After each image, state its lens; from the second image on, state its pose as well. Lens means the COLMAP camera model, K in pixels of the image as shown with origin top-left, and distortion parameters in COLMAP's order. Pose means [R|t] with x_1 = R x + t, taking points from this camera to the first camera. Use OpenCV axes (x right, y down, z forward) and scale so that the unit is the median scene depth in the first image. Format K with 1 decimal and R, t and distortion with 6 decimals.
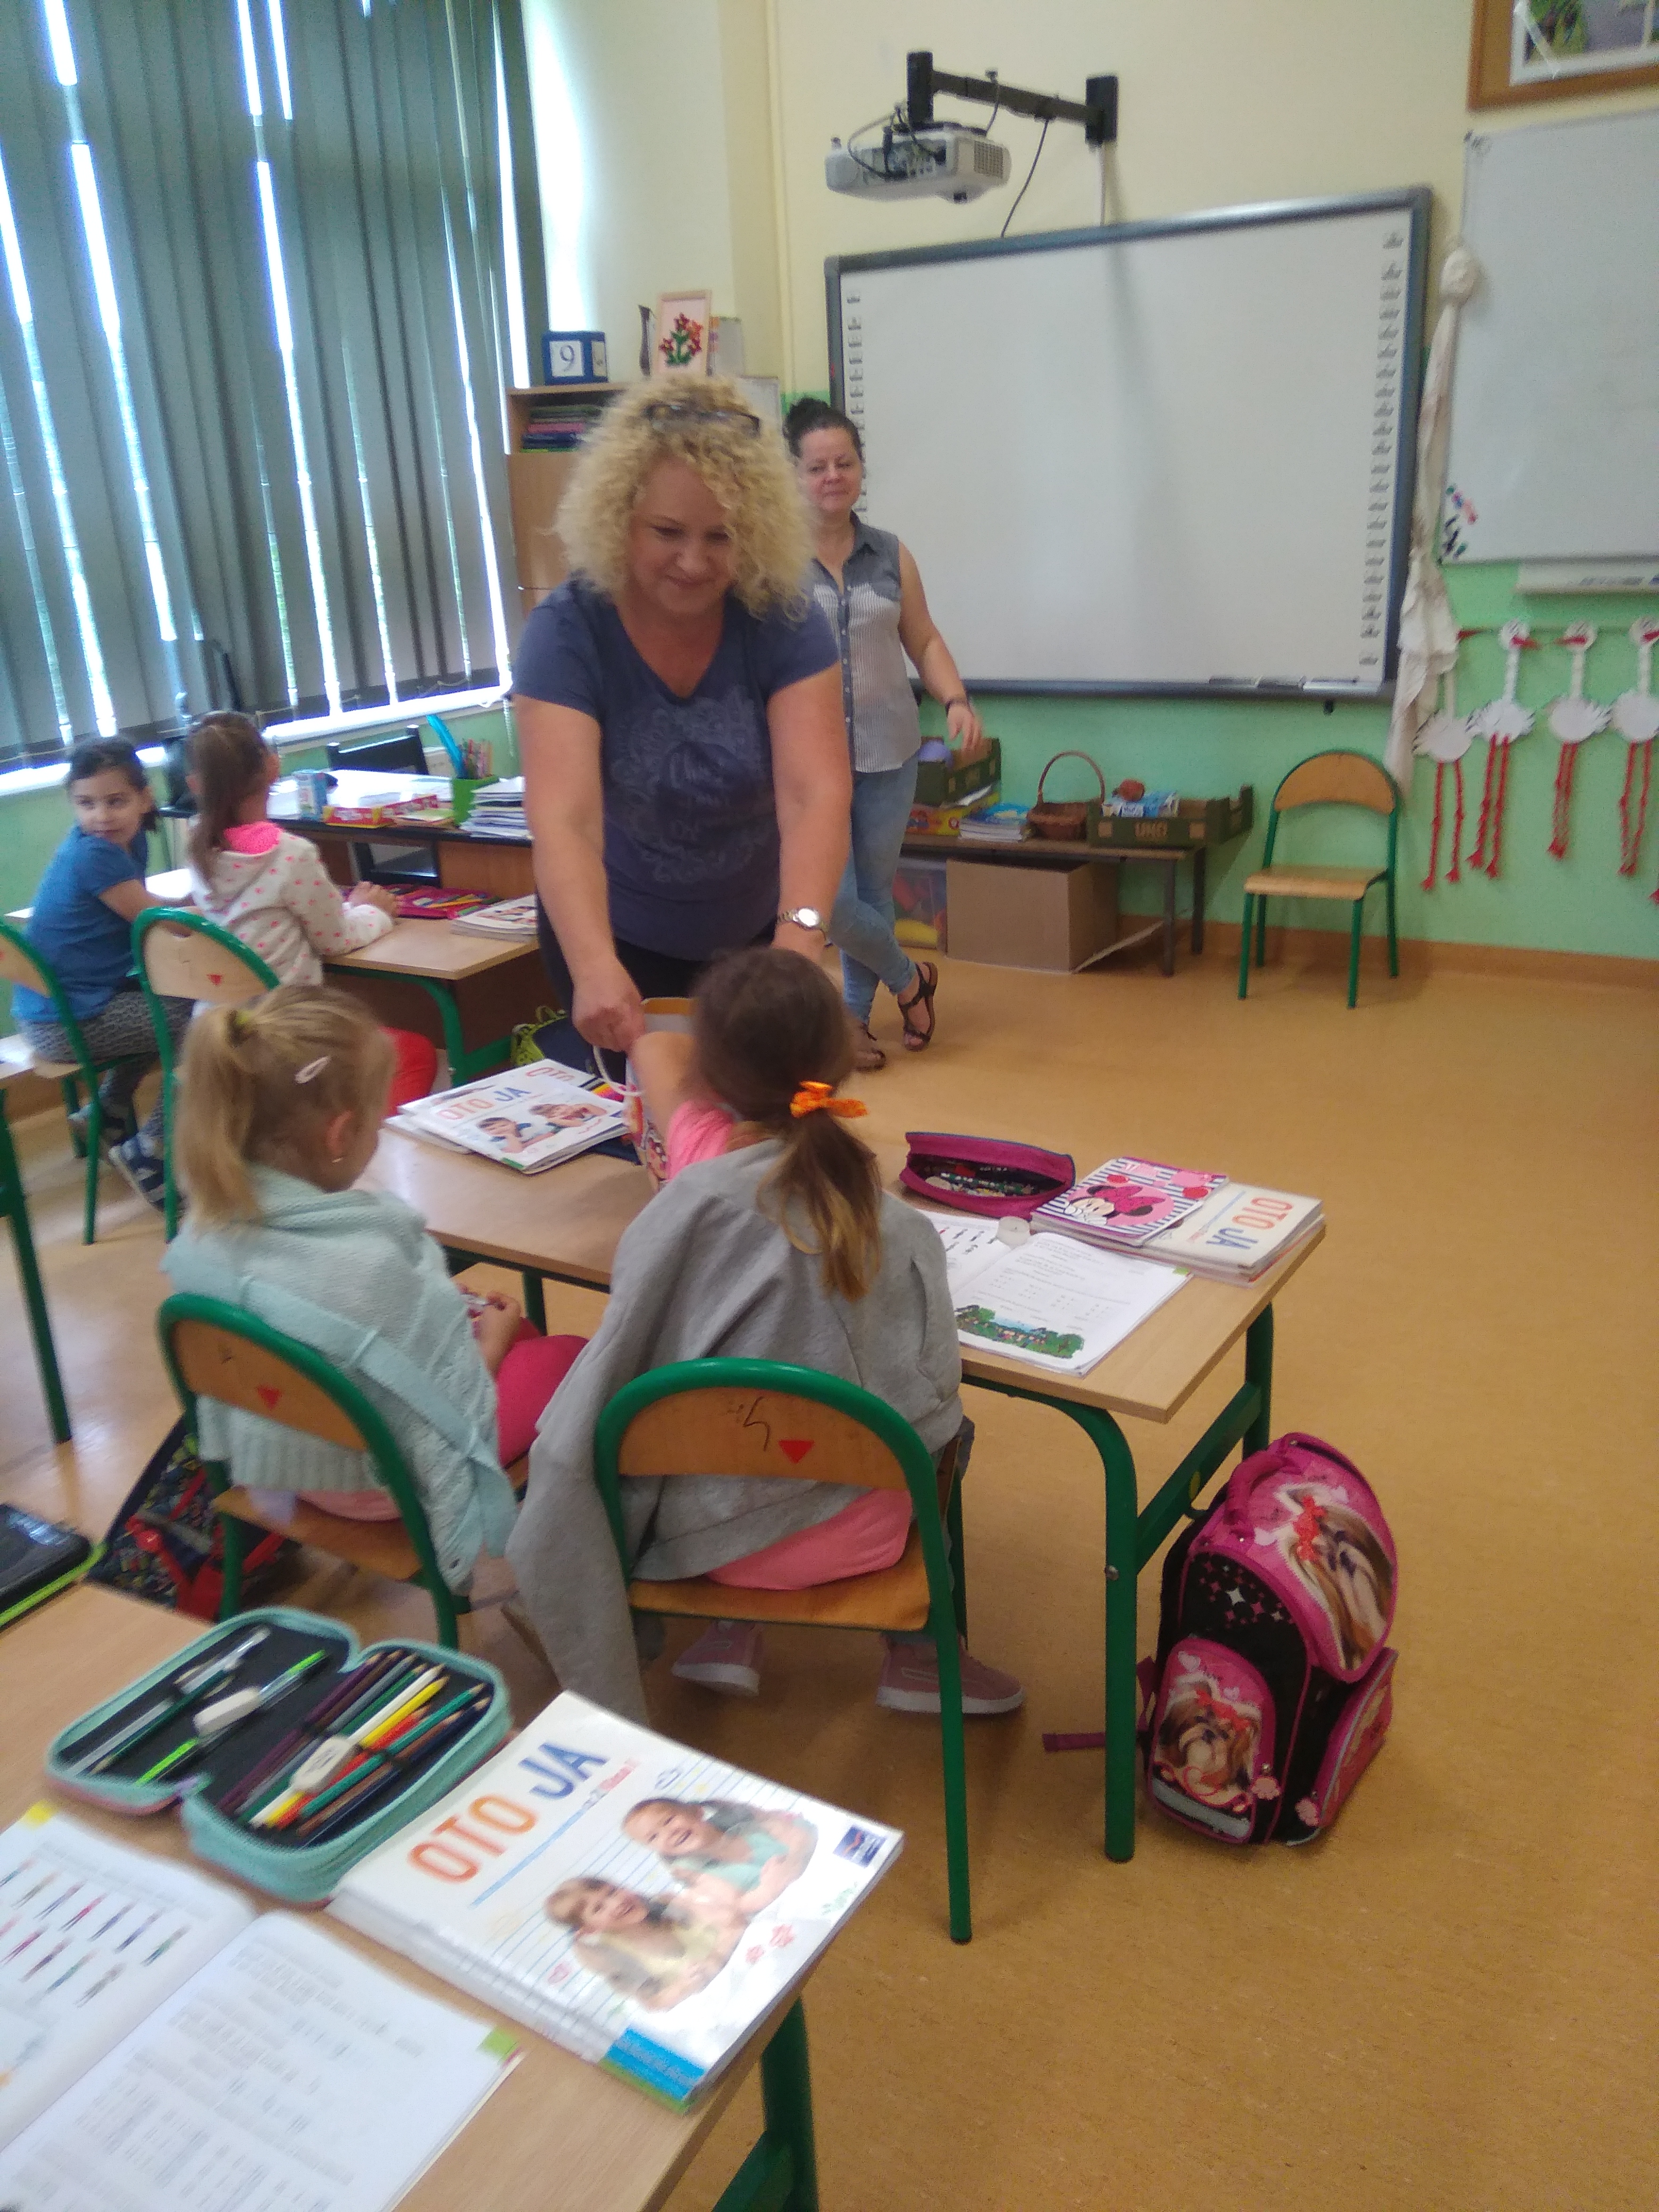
lens RADIAL K [[1803.1, 0, 842.5], [0, 1803.1, 1129.8], [0, 0, 1]] dist [0.016982, -0.013033]
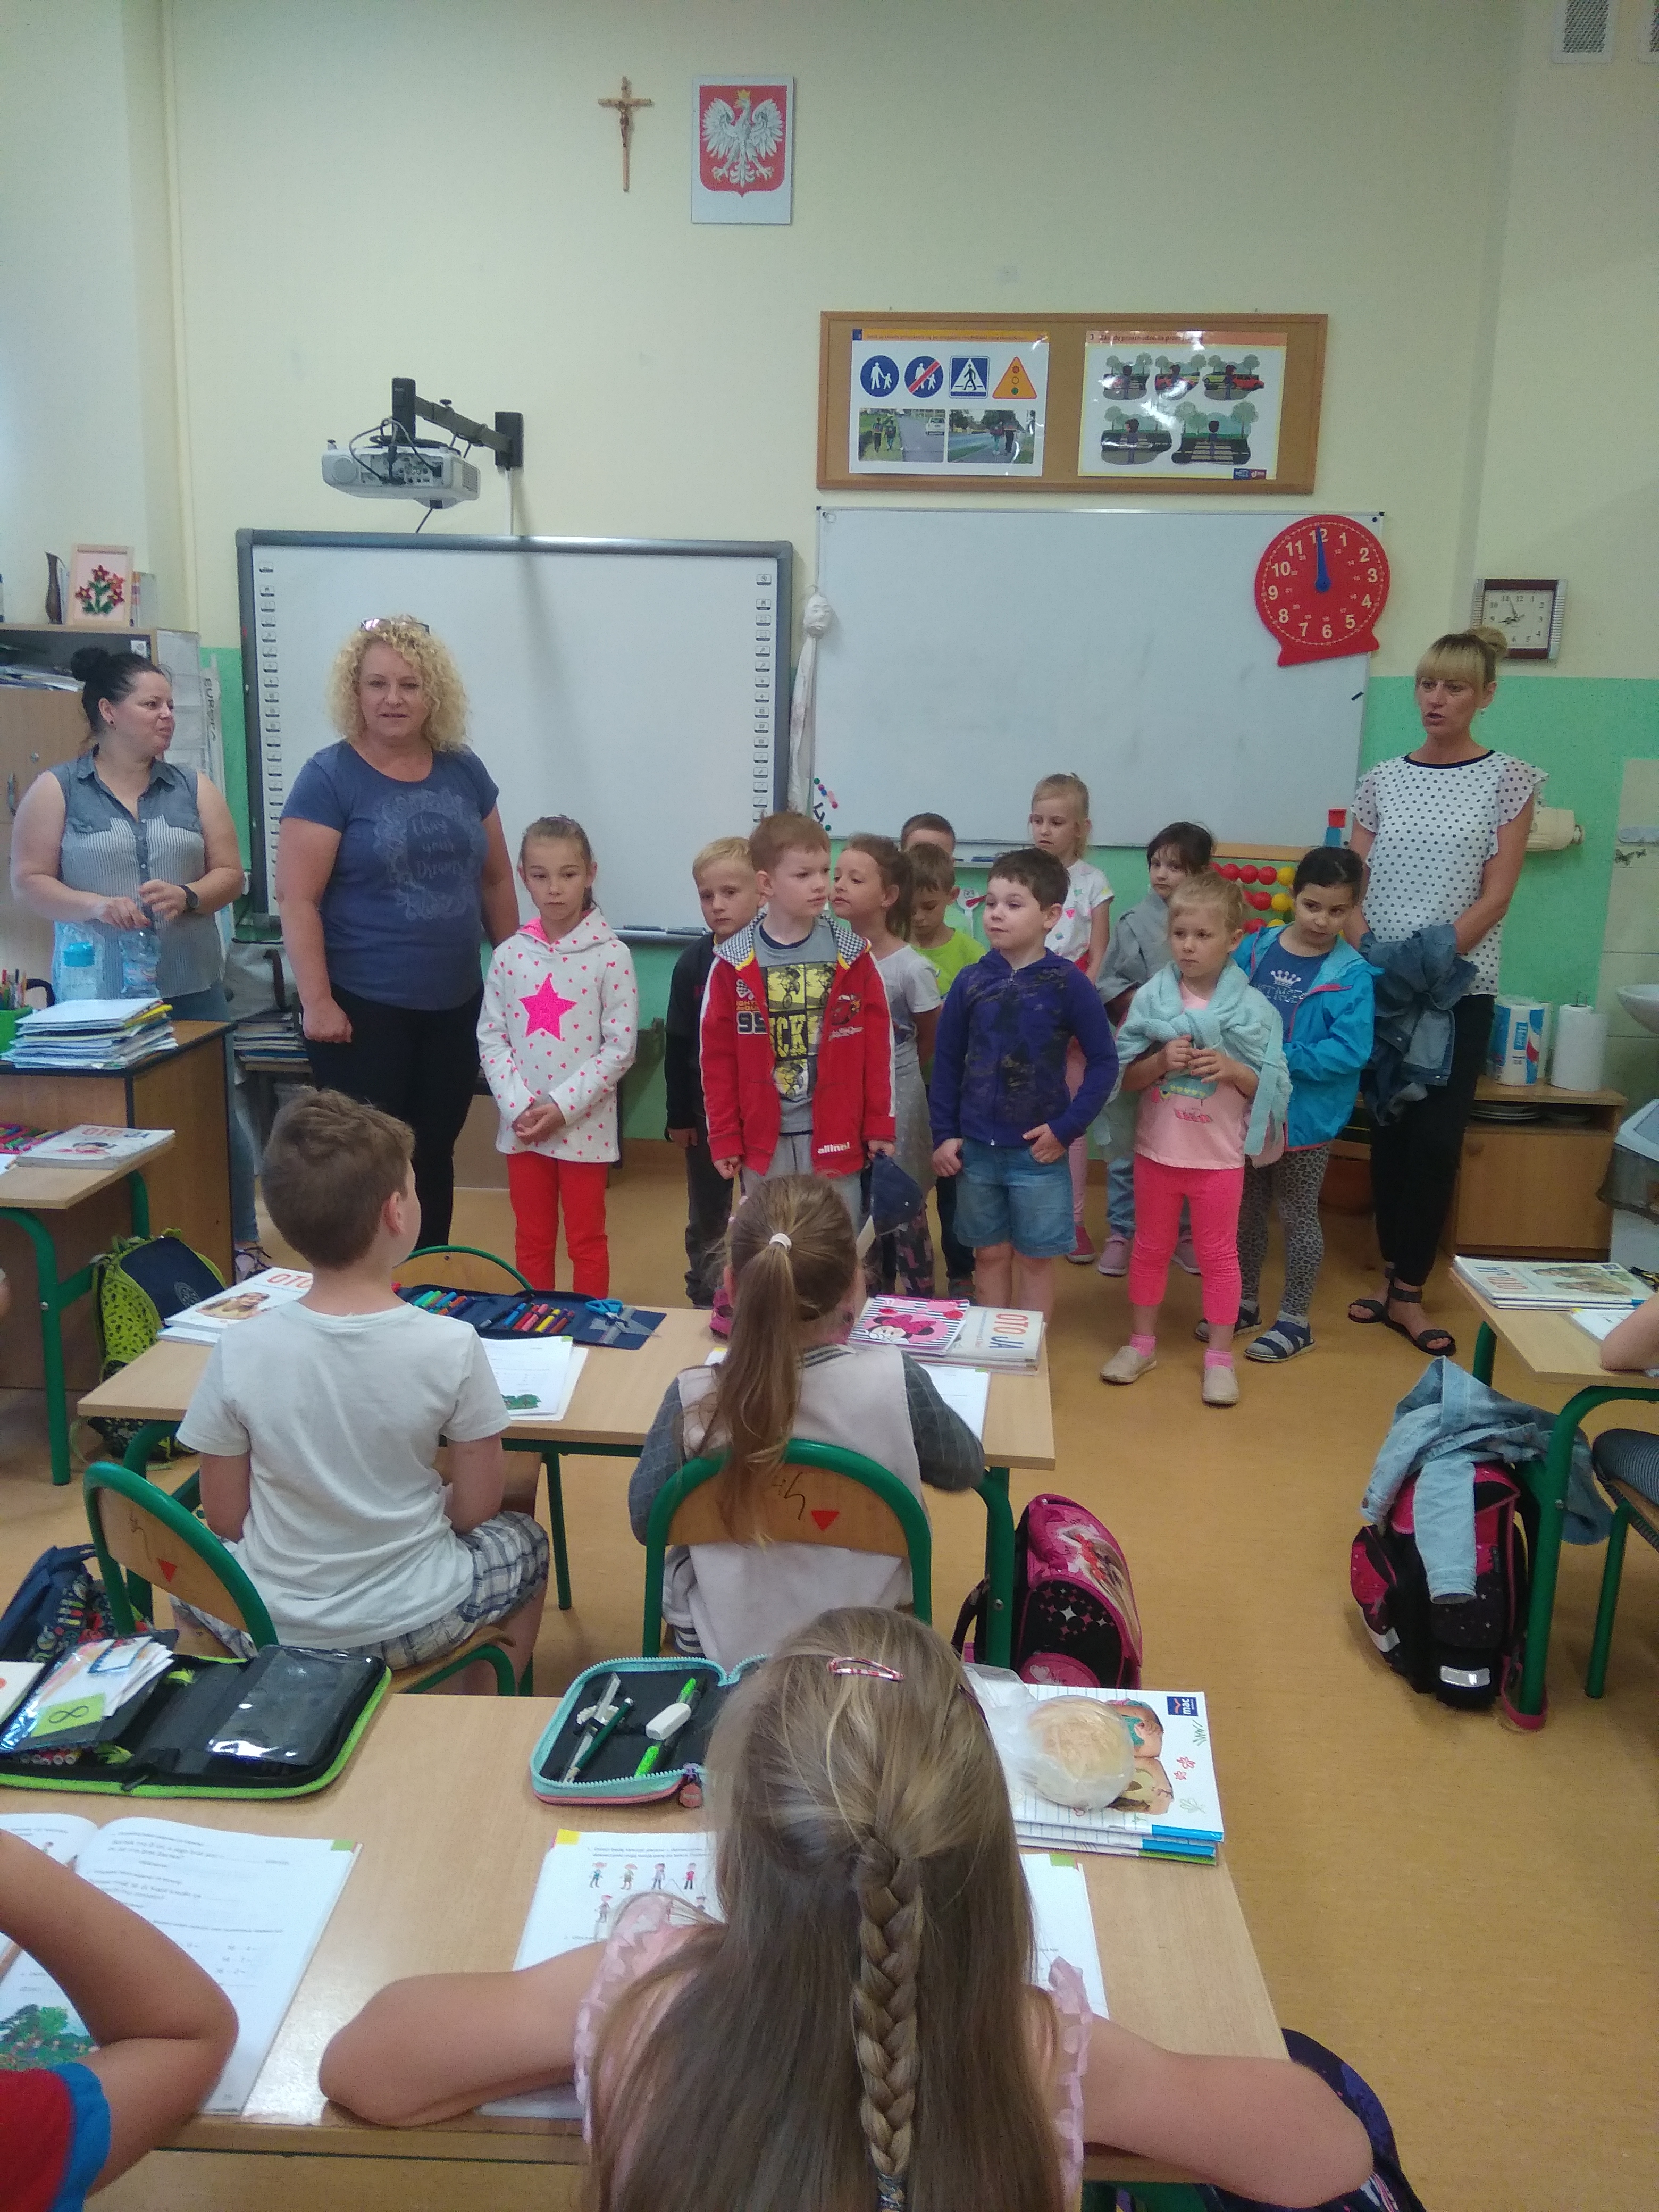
lens RADIAL K [[1787.9, 0, 874.1], [0, 1787.9, 1118.0], [0, 0, 1]] dist [0.128600, -0.258348]
pose [[0.886561, -0.029339, 0.461681, -0.224984], [0.094742, 0.988349, -0.119124, 0.022047], [-0.452807, 0.149351, 0.879011, -0.057645]]
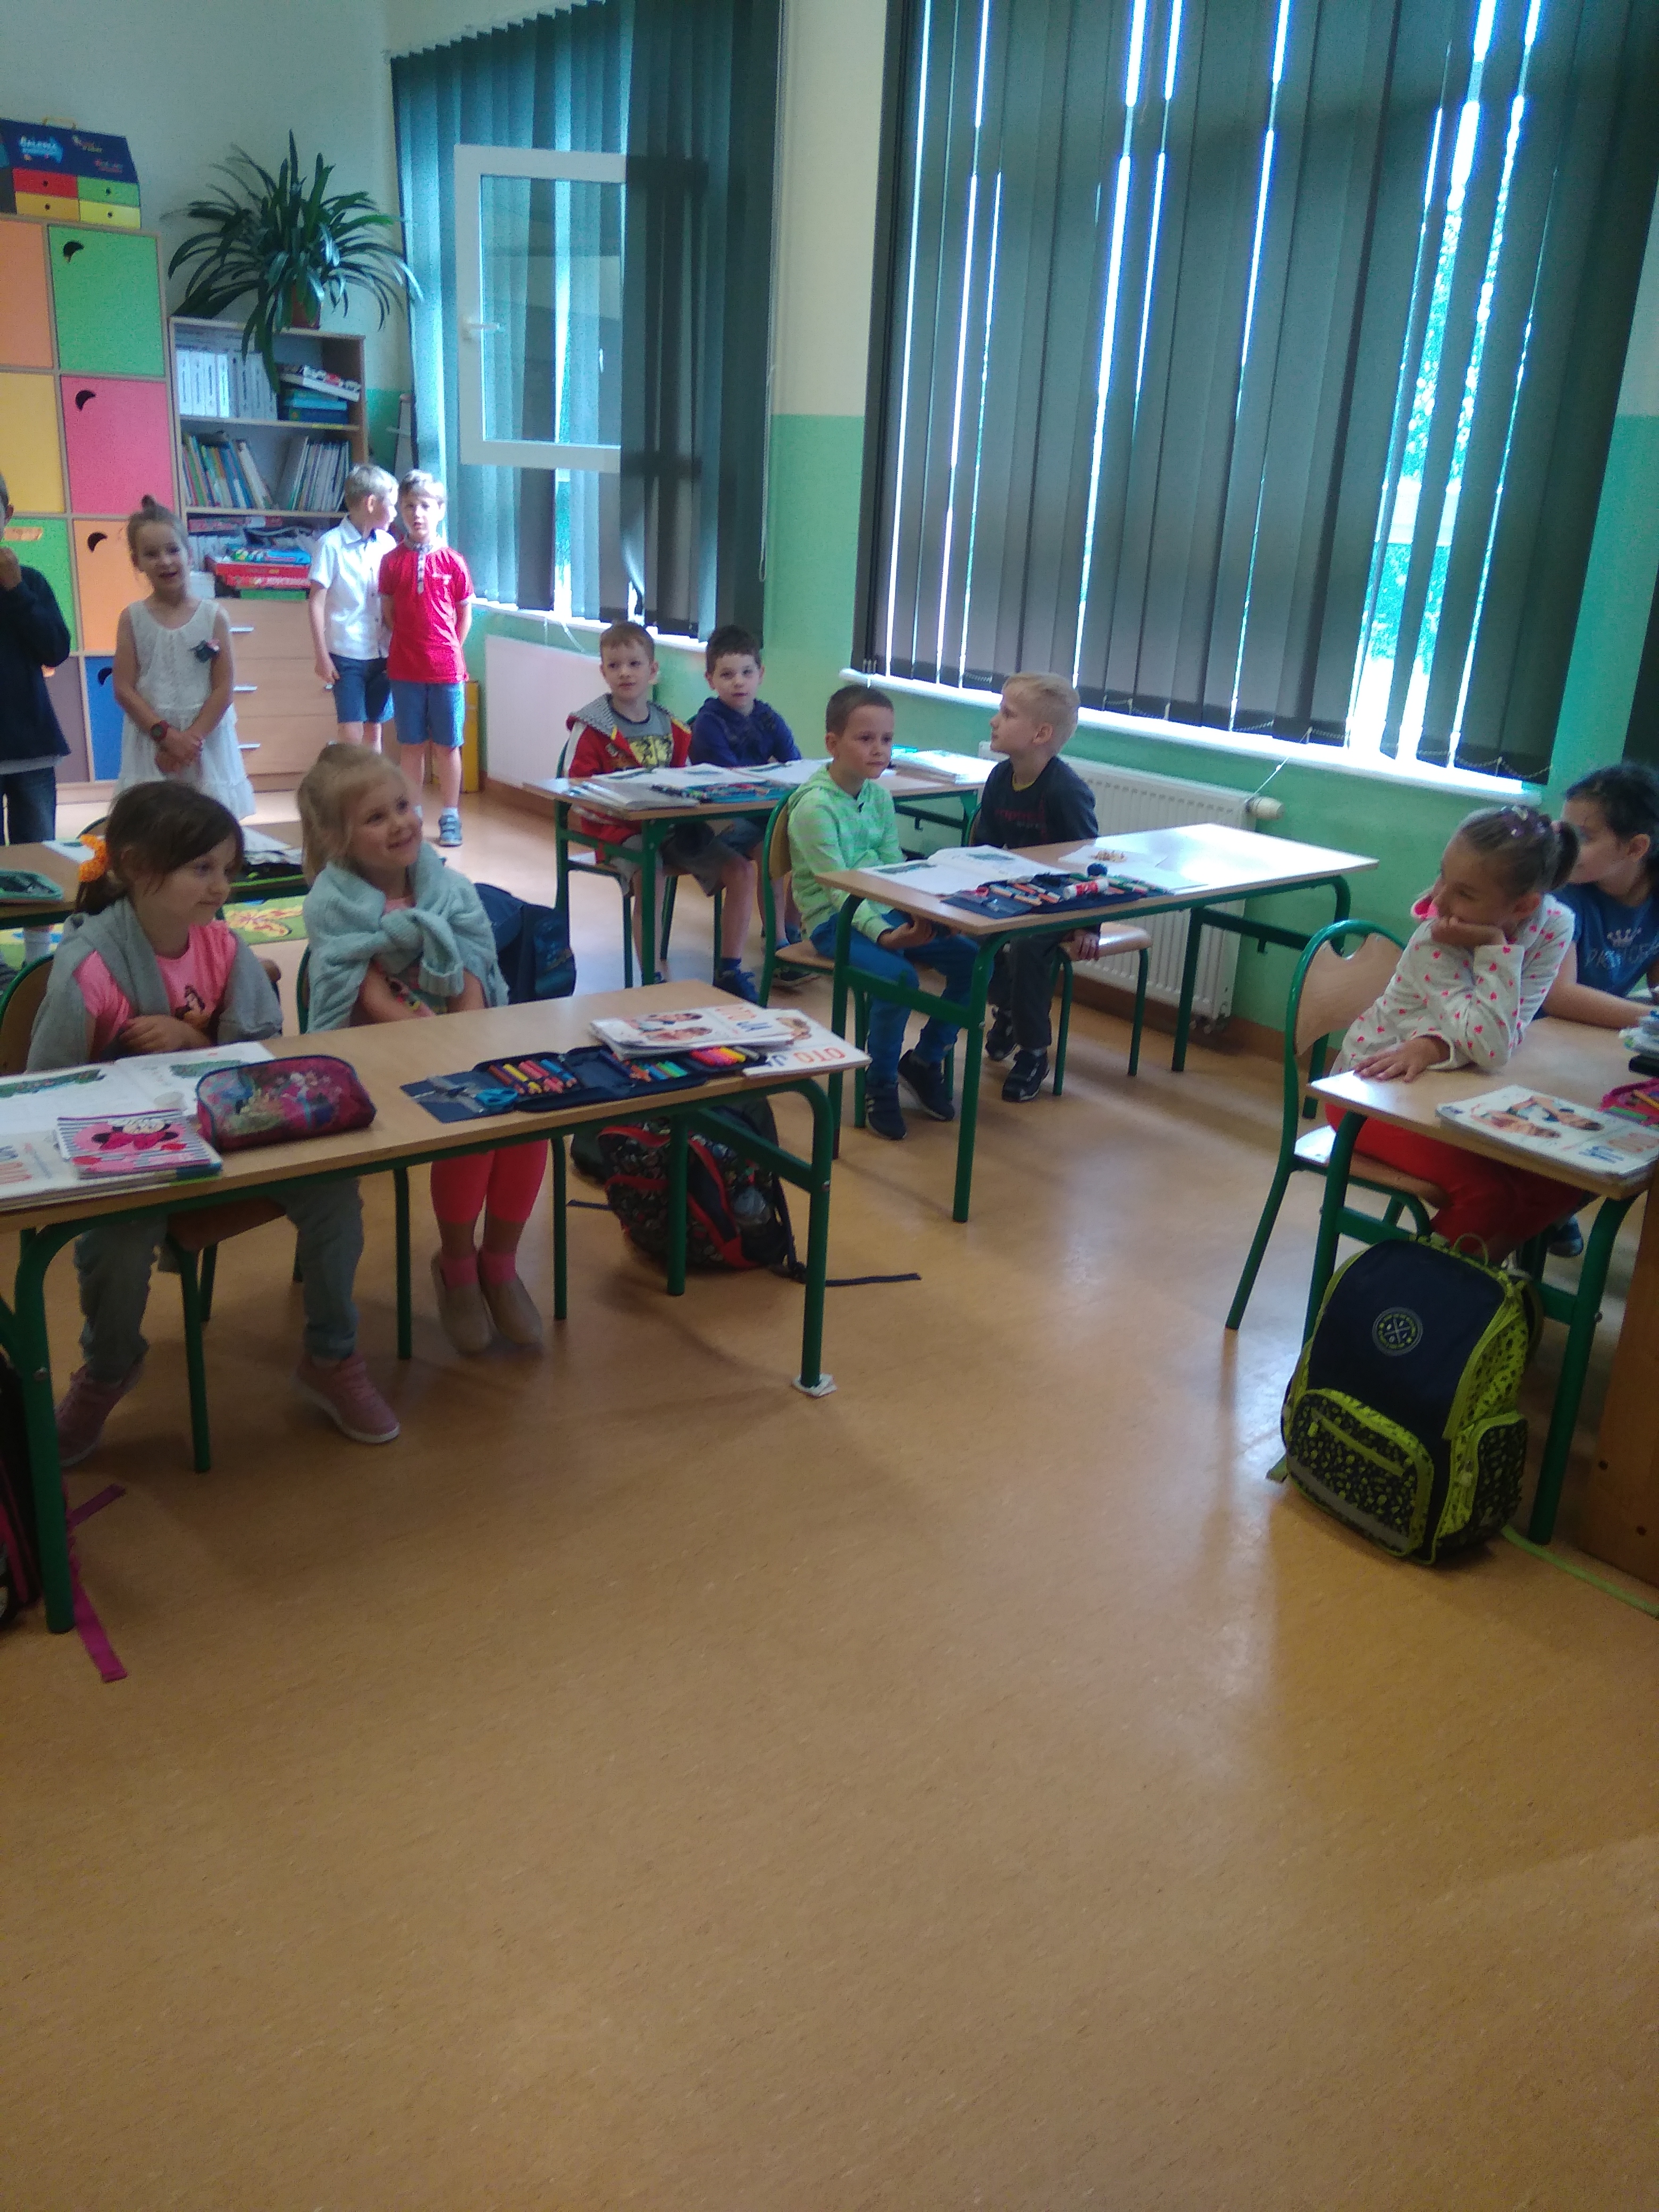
lens RADIAL K [[1778.8, 0, 834.5], [0, 1778.8, 1086.3], [0, 0, 1]] dist [0.076515, -0.105513]
pose [[-0.371775, 0.325473, -0.869397, 0.462224], [-0.346741, 0.820057, 0.455277, -0.308832], [0.861135, 0.470717, -0.192022, 0.789159]]
